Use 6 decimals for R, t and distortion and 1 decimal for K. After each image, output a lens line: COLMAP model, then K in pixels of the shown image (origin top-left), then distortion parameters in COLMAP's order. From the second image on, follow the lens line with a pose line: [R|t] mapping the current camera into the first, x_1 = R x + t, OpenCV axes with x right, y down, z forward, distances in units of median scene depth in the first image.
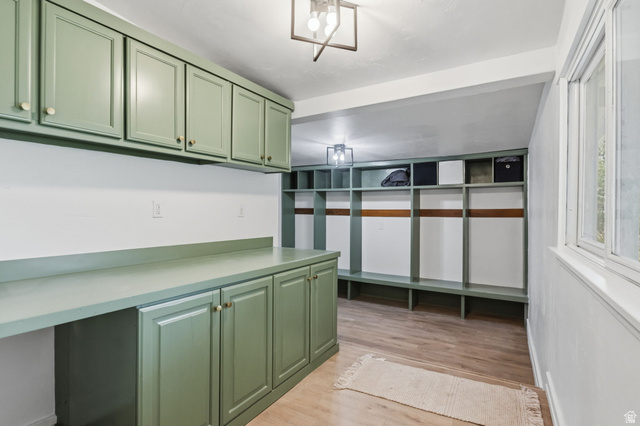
lens RADIAL K [[316.8, 0, 320.2], [0, 316.8, 211.2], [0, 0, 1]] dist [-0.006960, -0.000381]
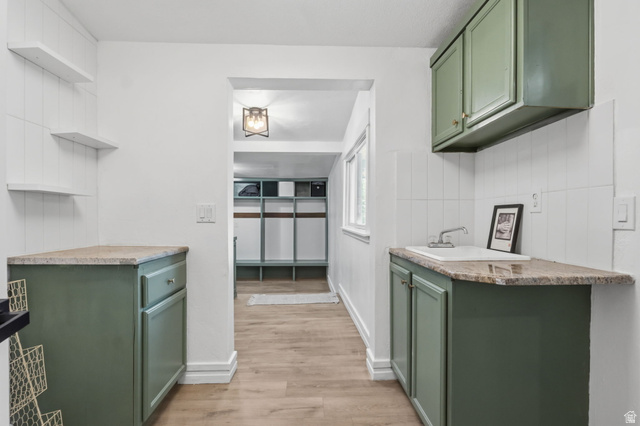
lens RADIAL K [[316.8, 0, 320.2], [0, 316.8, 211.2], [0, 0, 1]] dist [-0.006960, -0.000381]
pose [[0.834640, 0.007330, 0.550747, -0.305702], [-0.000046, 0.999912, -0.013238, 0.007229], [-0.550796, 0.011023, 0.834567, -0.390397]]
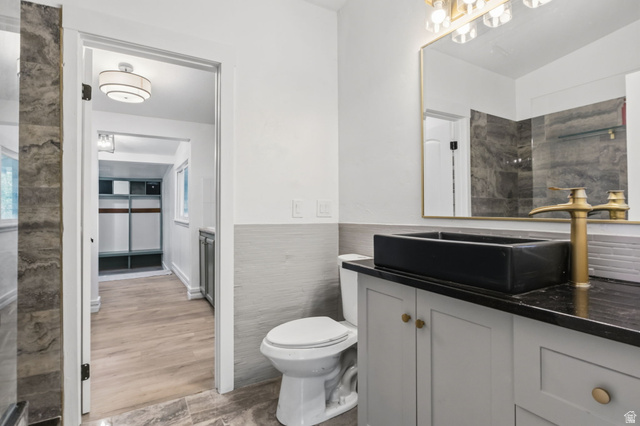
lens RADIAL K [[316.8, 0, 320.2], [0, 316.8, 211.2], [0, 0, 1]] dist [-0.006960, -0.000381]
pose [[0.479498, -0.006590, 0.877518, -0.594719], [0.003401, 0.999978, 0.005651, 0.002517], [-0.877536, 0.000275, 0.479510, -0.804252]]
